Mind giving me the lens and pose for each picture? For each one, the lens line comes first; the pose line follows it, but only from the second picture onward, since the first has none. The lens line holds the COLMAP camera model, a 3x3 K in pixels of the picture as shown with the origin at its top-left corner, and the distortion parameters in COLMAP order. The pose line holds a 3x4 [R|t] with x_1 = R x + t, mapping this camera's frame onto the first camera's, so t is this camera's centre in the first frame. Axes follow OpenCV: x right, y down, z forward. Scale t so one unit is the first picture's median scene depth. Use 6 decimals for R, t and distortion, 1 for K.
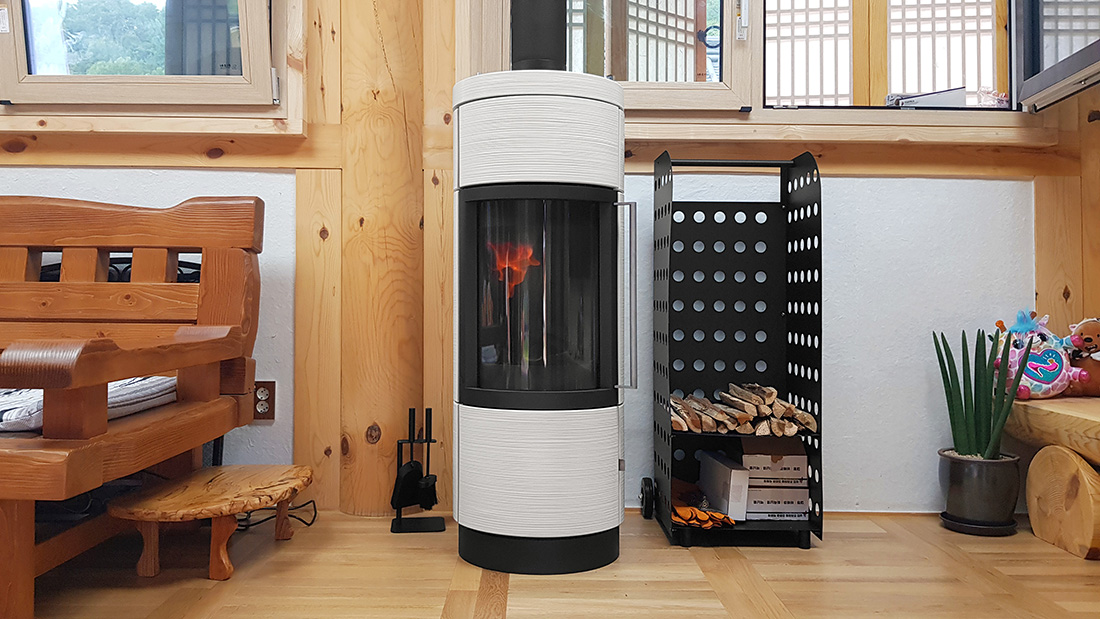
lens RADIAL K [[896.2, 0, 517.3], [0, 896.2, 251.7], [0, 0, 1]] dist [0.075135, -0.133768]
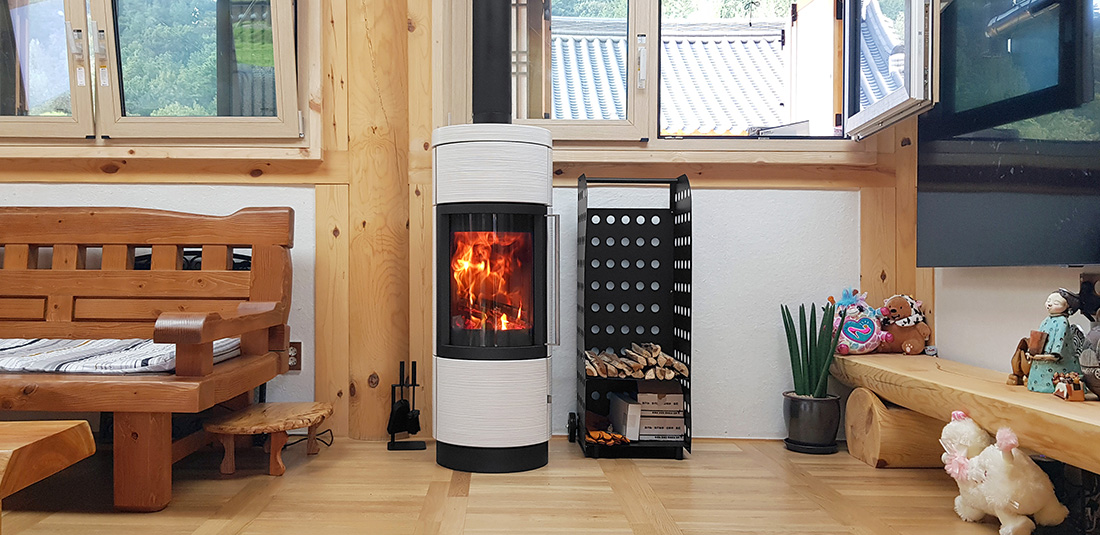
lens RADIAL K [[982.9, 0, 484.8], [0, 982.9, 133.4], [0, 0, 1]] dist [0.034424, -0.000754]
pose [[0.999994, -0.000935, 0.003405, 0.006668], [0.001188, 0.997190, -0.074902, -0.062673], [-0.003325, 0.074906, 0.997185, -0.543771]]
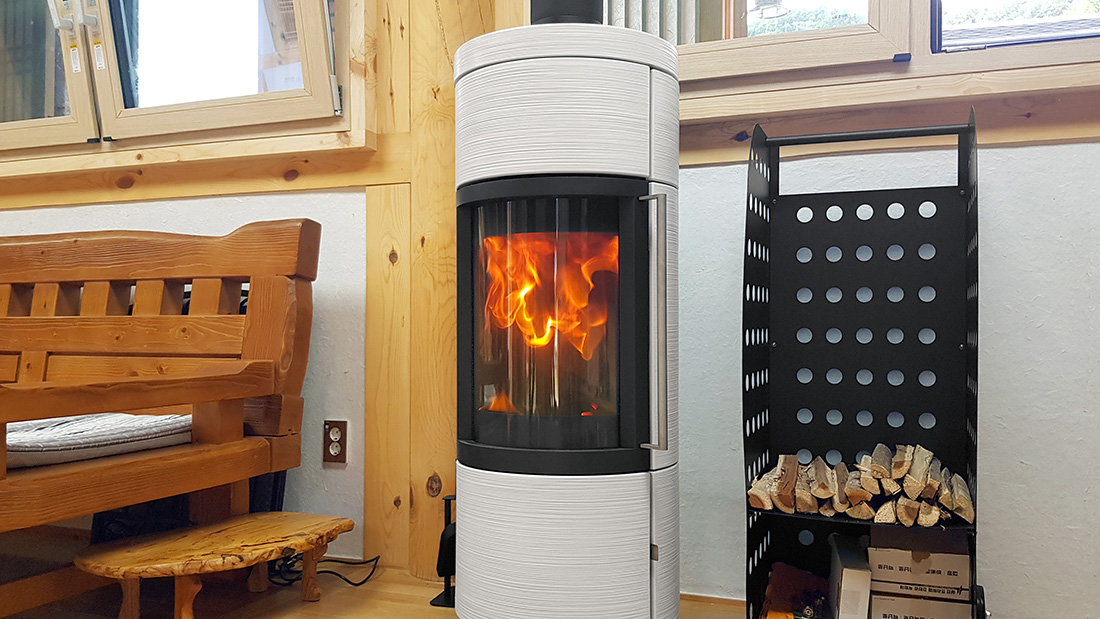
lens RADIAL K [[872.7, 0, 550.0], [0, 872.7, 309.5], [0, 0, 1]] dist [0.069720, -0.133356]
pose [[0.933814, -0.017463, -0.357333, 0.261323], [0.026534, 0.999438, 0.020497, 0.019665], [0.356775, -0.028622, 0.933752, 0.272979]]
